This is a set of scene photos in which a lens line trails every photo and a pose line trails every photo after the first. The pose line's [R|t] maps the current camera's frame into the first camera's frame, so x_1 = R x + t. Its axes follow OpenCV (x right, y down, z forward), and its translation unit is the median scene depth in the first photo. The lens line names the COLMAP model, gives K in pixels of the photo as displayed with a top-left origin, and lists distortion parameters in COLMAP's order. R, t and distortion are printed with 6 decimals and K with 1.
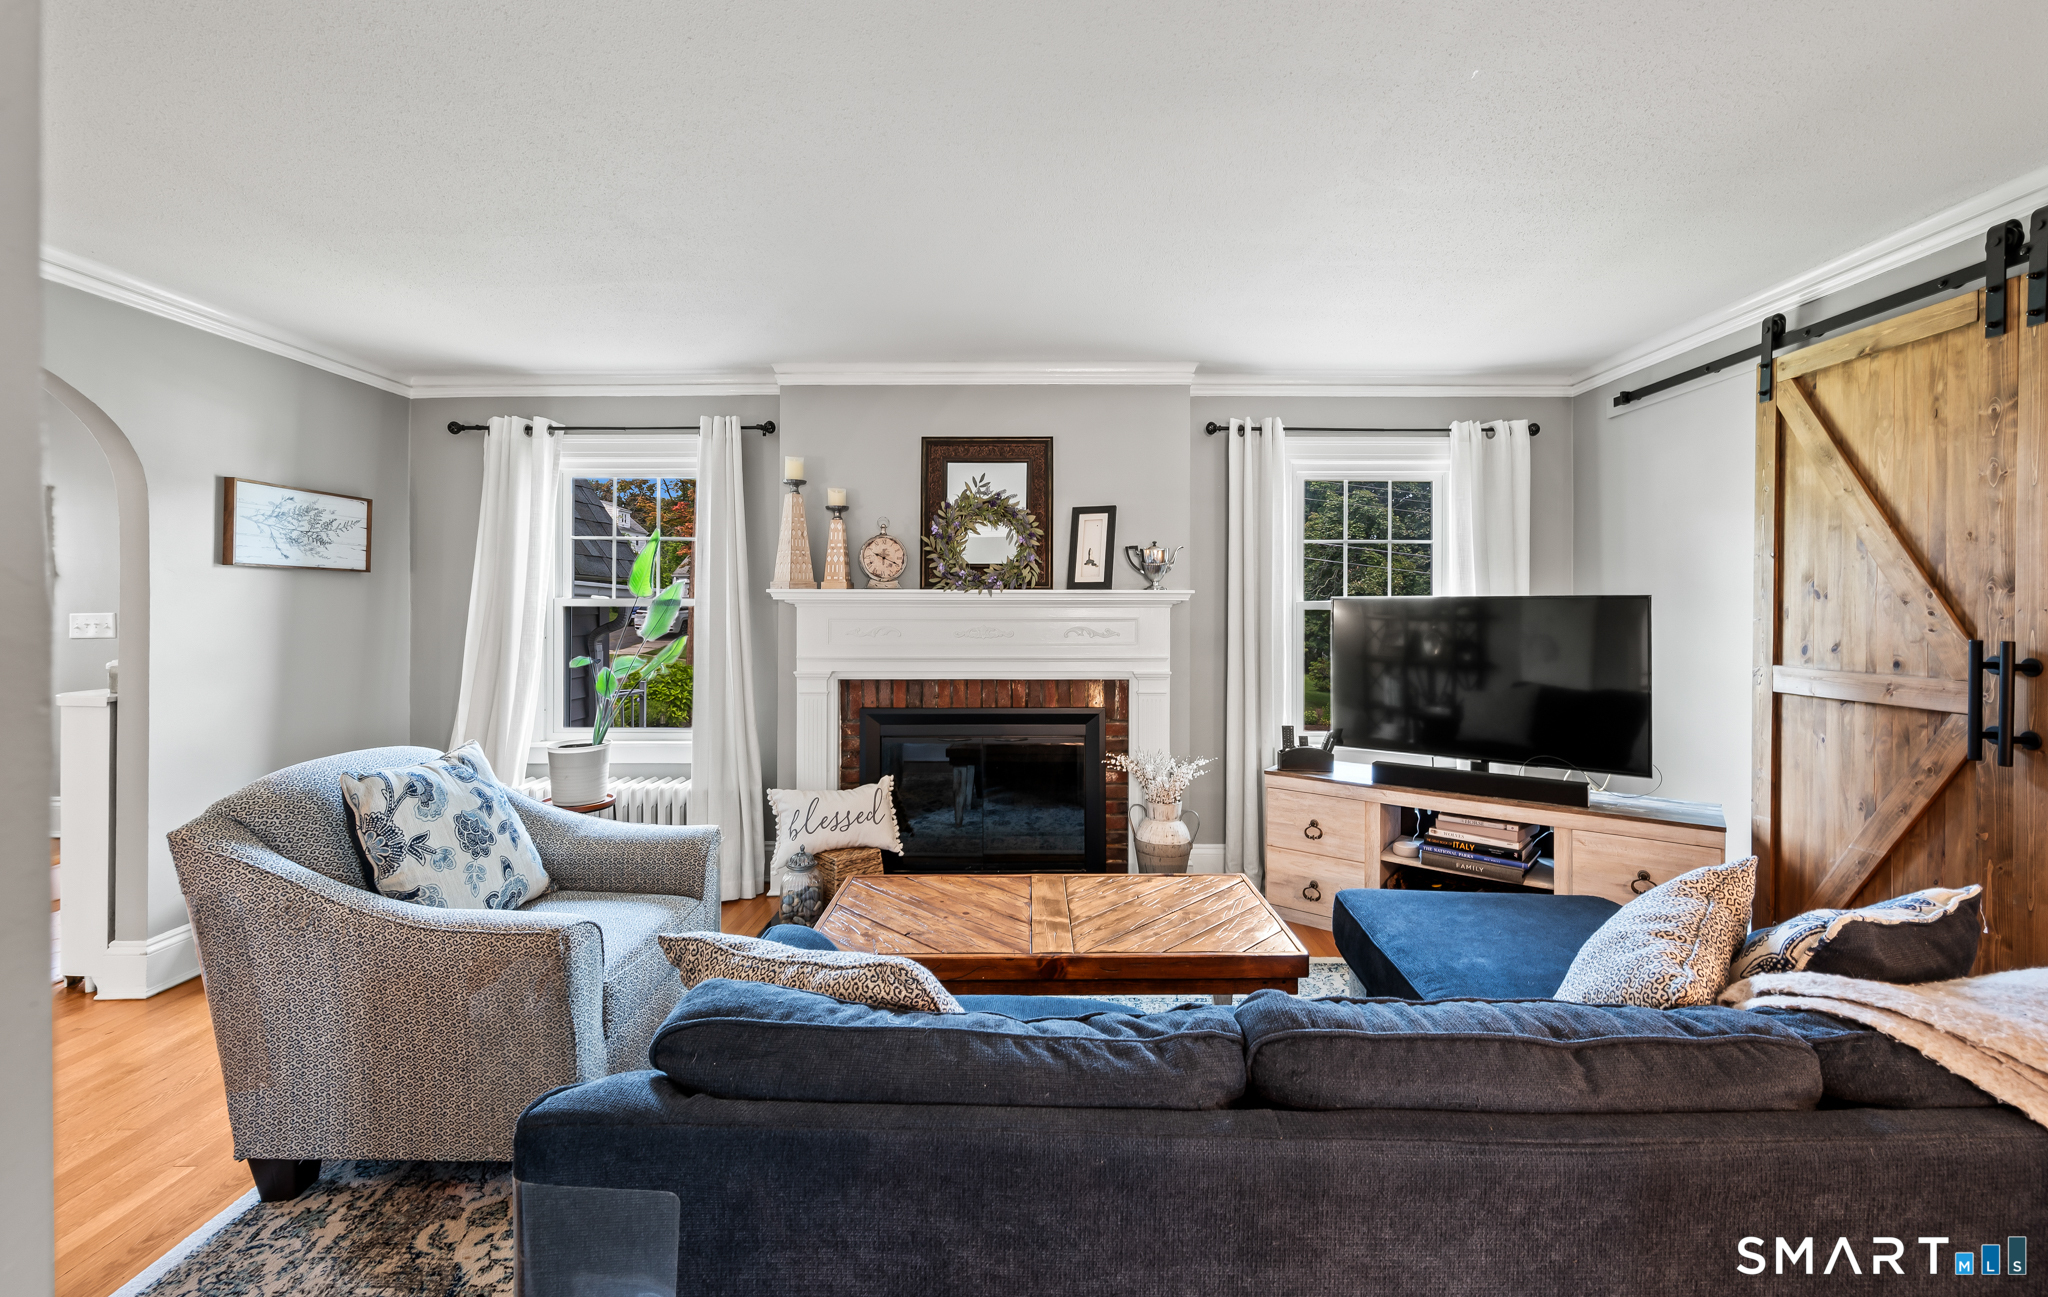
lens RADIAL K [[870.6, 0, 1028.1], [0, 870.6, 603.4], [0, 0, 1]] dist [-0.000274, -0.000039]
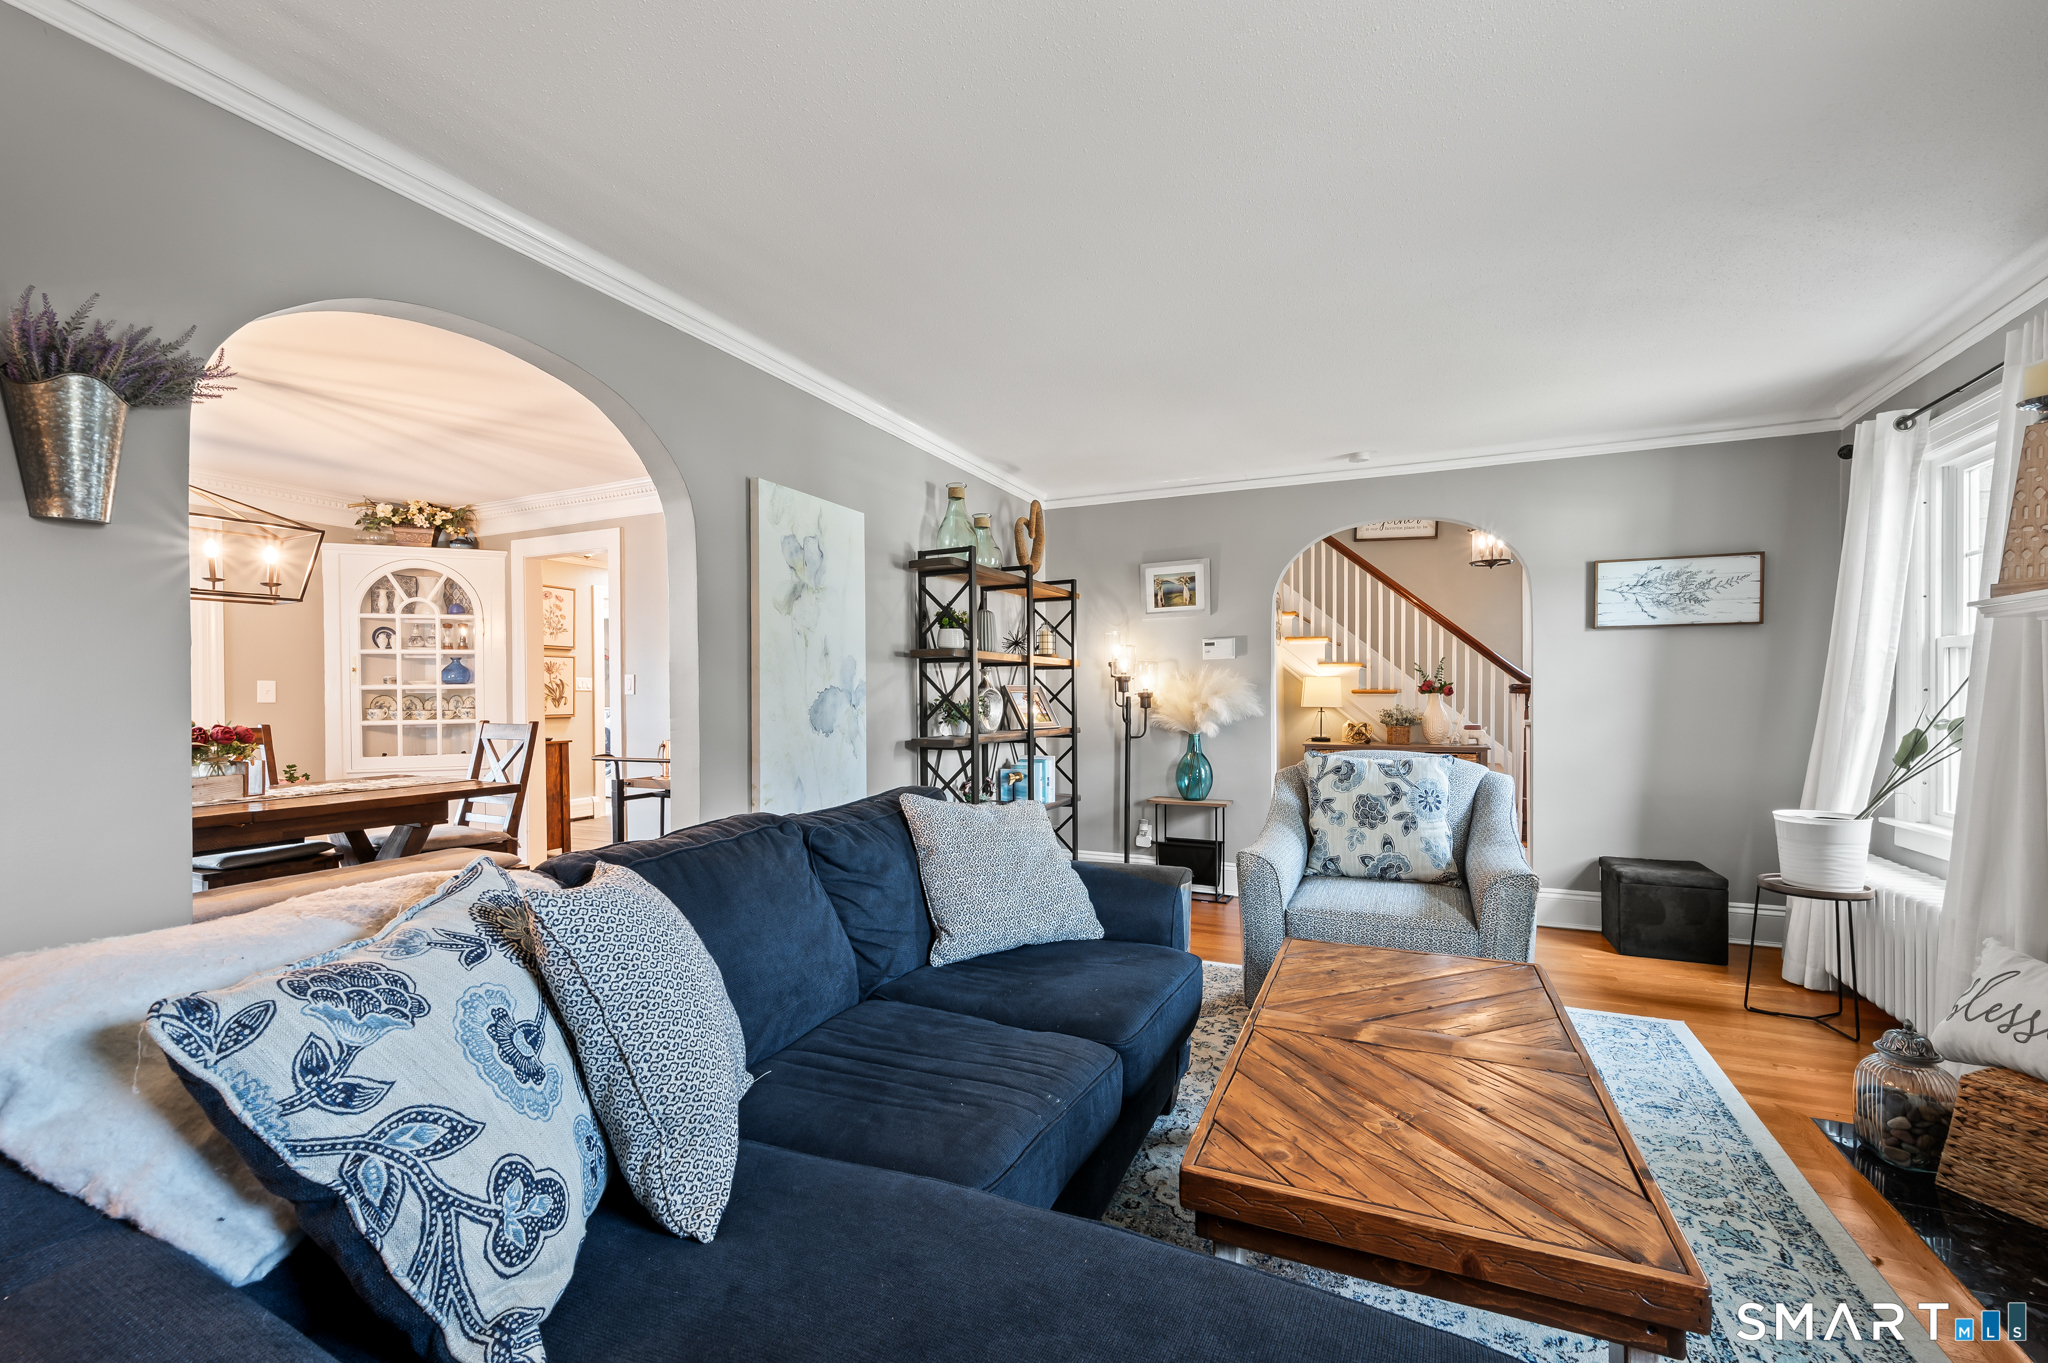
lens RADIAL K [[828.7, 0, 1024.0], [0, 828.7, 681.5], [0, 0, 1]] dist [-0.000232, -0.000021]
pose [[-0.421505, -0.013778, -0.906721, 0.570185], [0.003179, 0.999856, -0.016671, 0.053403], [0.906820, -0.009909, -0.421401, 0.742745]]
